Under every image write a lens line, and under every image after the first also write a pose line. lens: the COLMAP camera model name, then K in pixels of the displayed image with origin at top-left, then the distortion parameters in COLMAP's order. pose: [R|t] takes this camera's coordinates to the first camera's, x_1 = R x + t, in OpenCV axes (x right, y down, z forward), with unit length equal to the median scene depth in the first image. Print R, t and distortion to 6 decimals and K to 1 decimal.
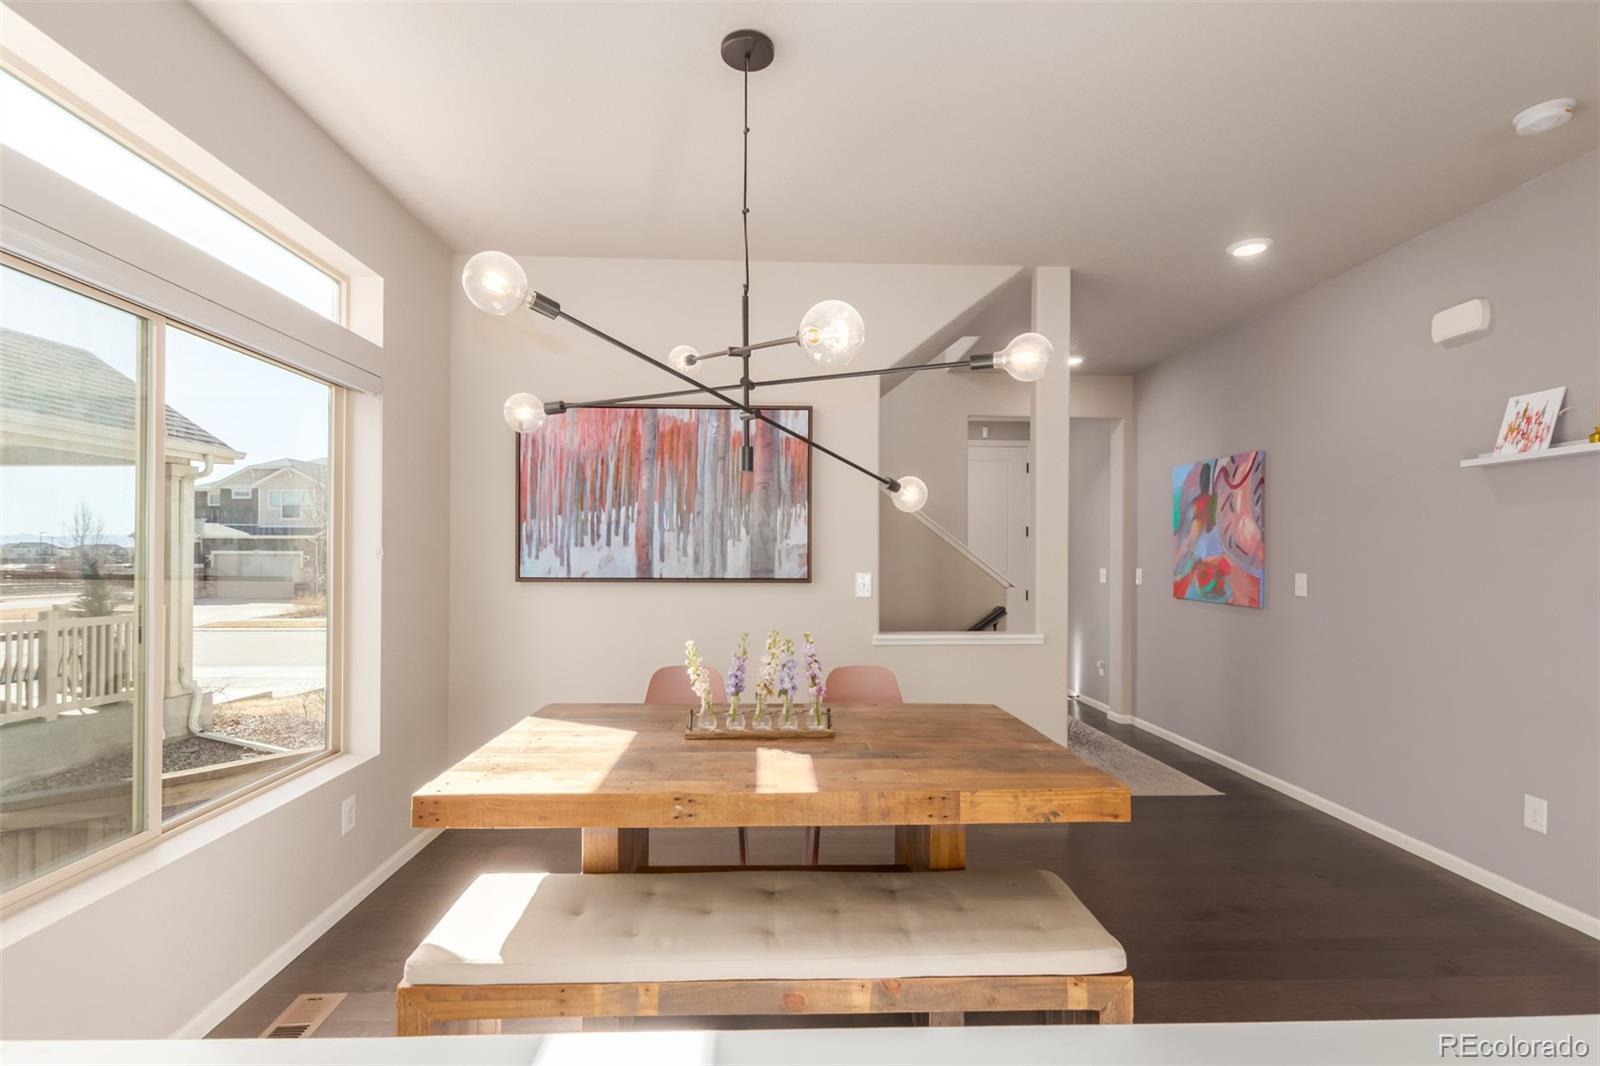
lens RADIAL K [[739.0, 0, 812.1], [0, 739.0, 540.4], [0, 0, 1]] dist [0.012495, -0.003253]
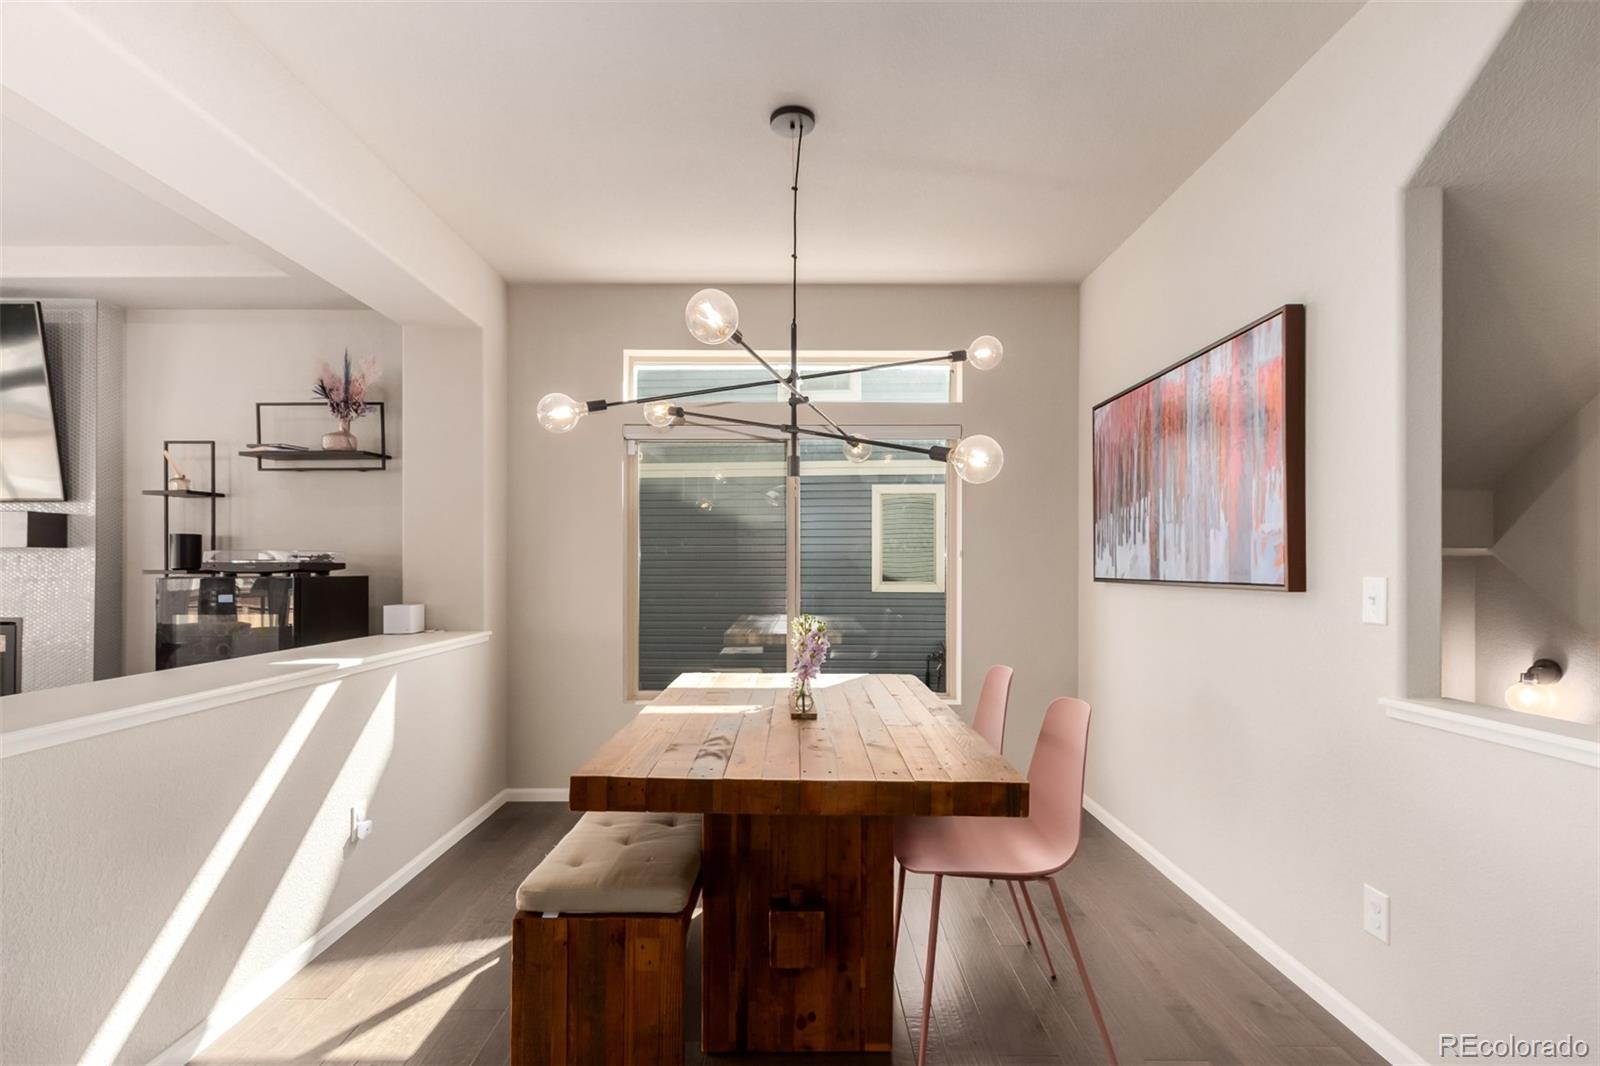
lens RADIAL K [[739.0, 0, 794.7], [0, 739.0, 568.8], [0, 0, 1]] dist [0.012495, -0.003253]
pose [[-0.051109, -0.002807, -0.998689, 0.642825], [0.014151, 0.999894, -0.003535, 0.035031], [0.998593, -0.014314, -0.051064, 0.626847]]
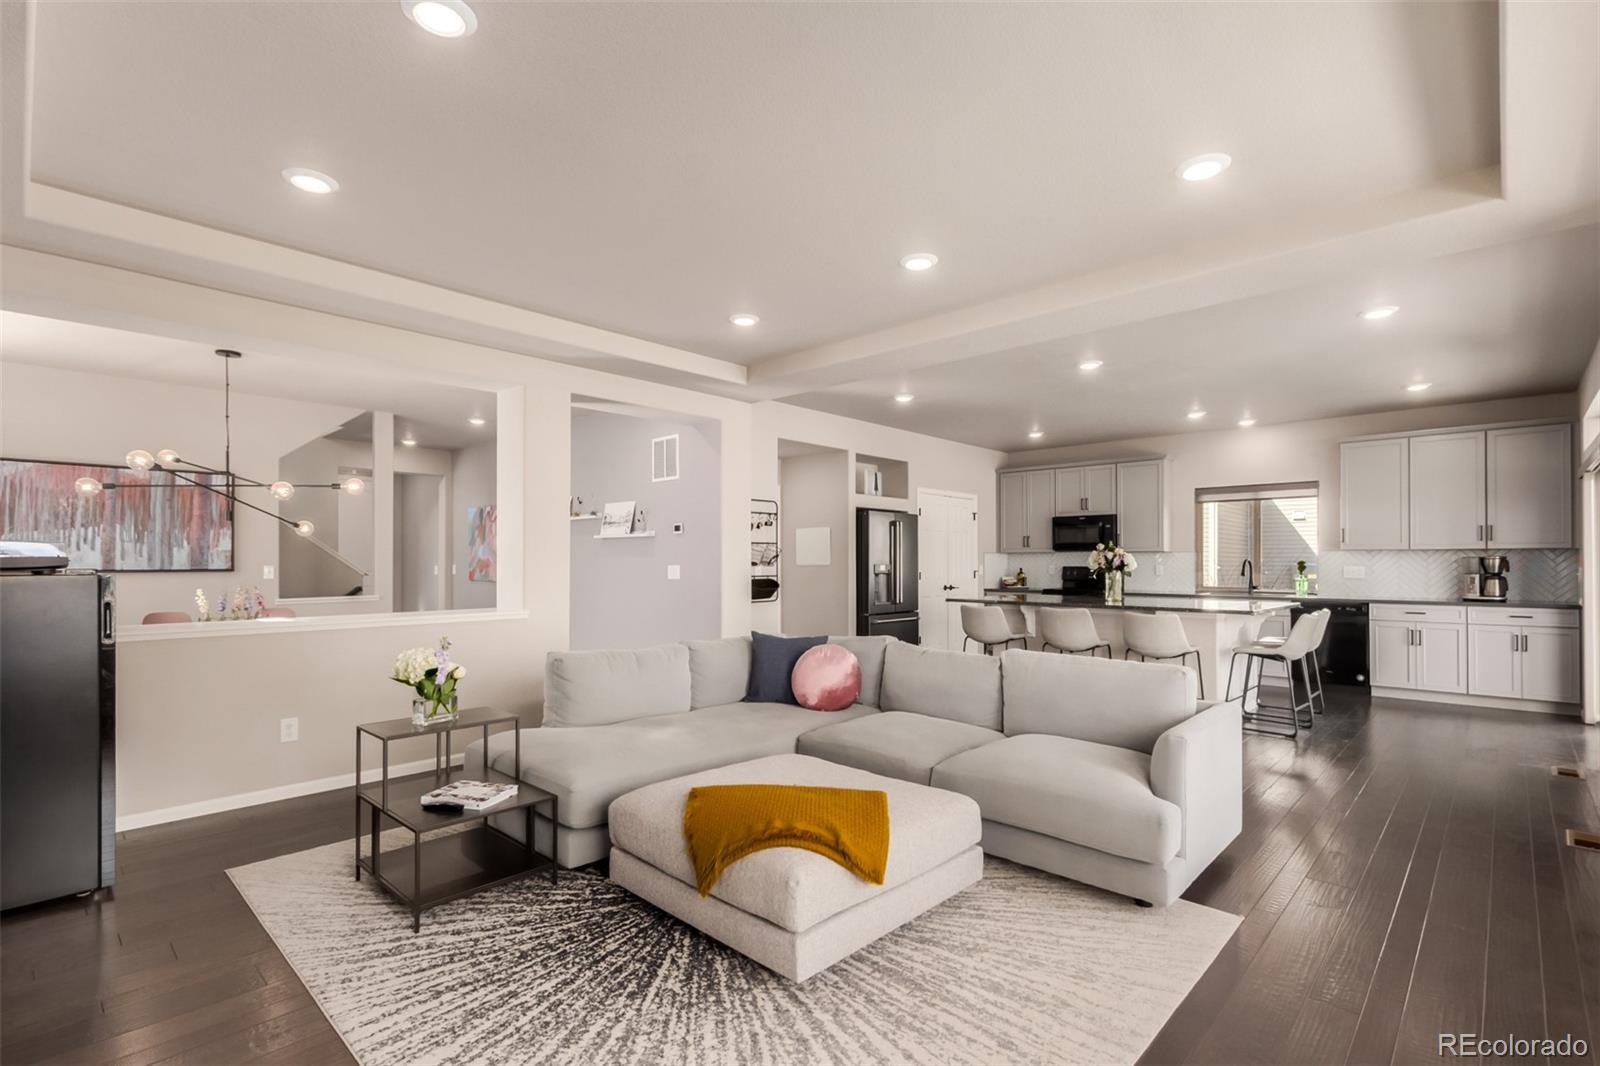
lens RADIAL K [[739.0, 0, 804.9], [0, 739.0, 555.5], [0, 0, 1]] dist [0.012495, -0.003253]
pose [[0.724139, -0.001299, 0.689653, -0.246700], [-0.005032, 0.999962, 0.007167, -0.001652], [-0.689636, -0.008660, 0.724104, -1.290968]]
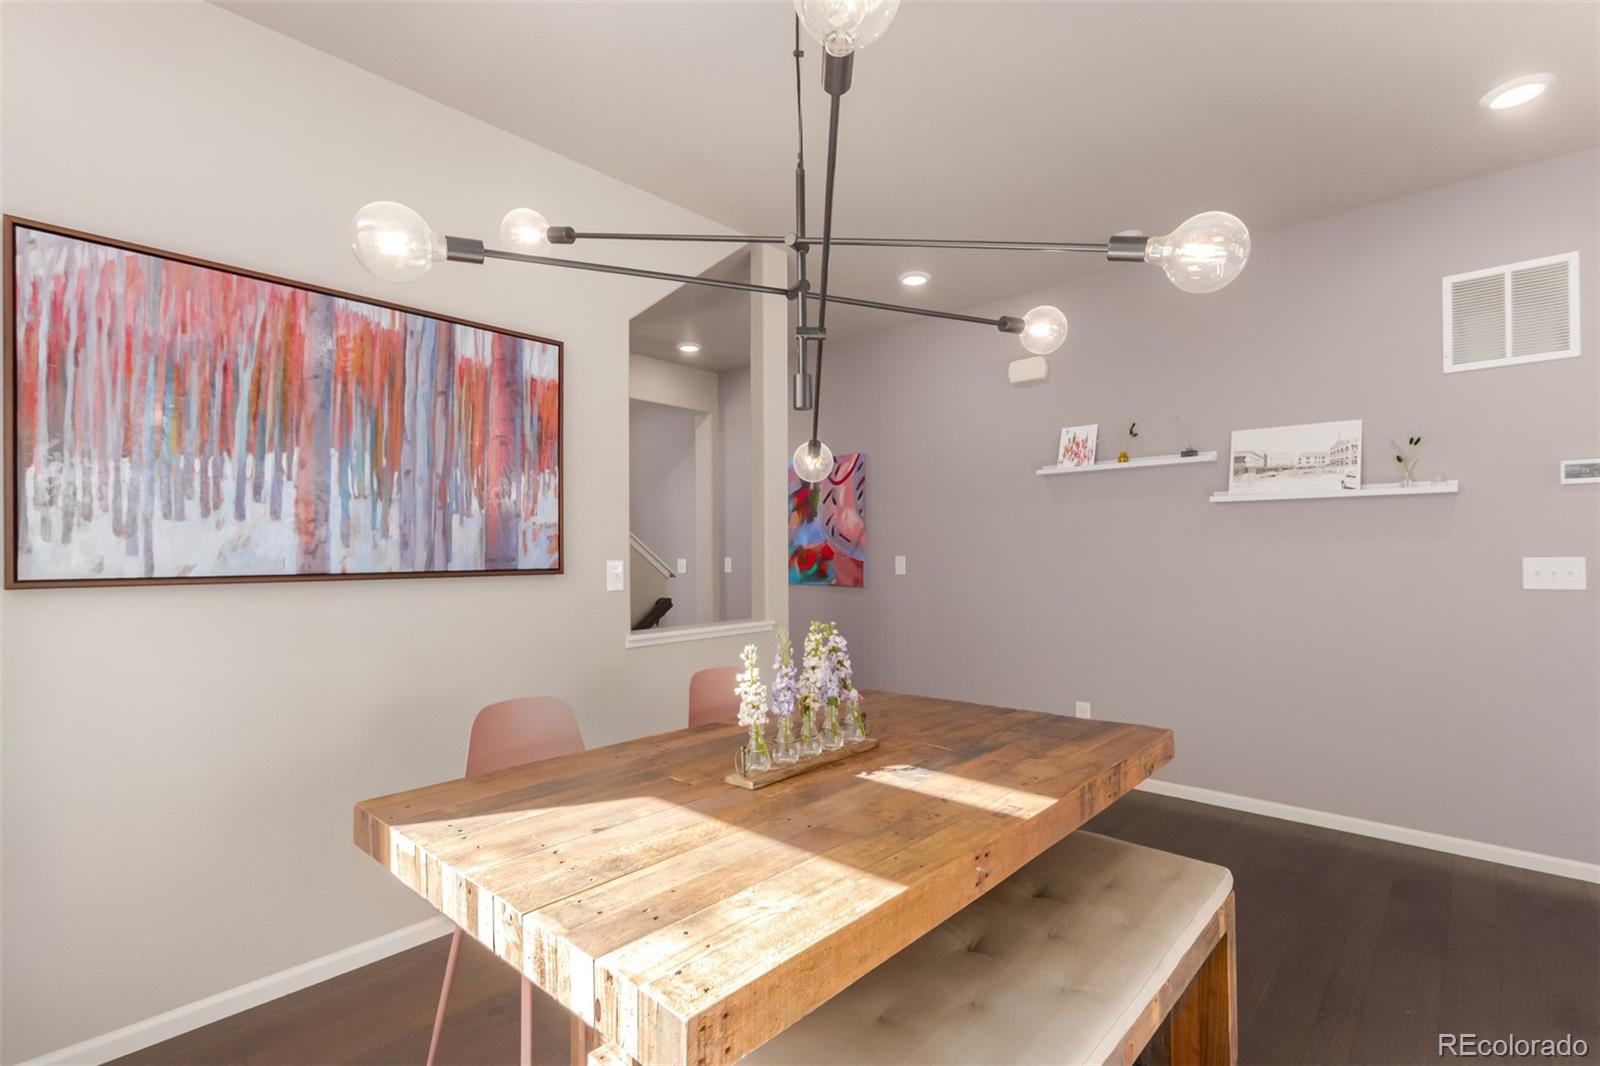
lens RADIAL K [[739.0, 0, 795.2], [0, 739.0, 541.7], [0, 0, 1]] dist [0.012495, -0.003253]
pose [[0.708595, 0.000493, 0.705615, -0.372833], [-0.000825, 1.000000, 0.000130, 0.024030], [-0.705615, -0.000674, 0.708595, 0.293356]]
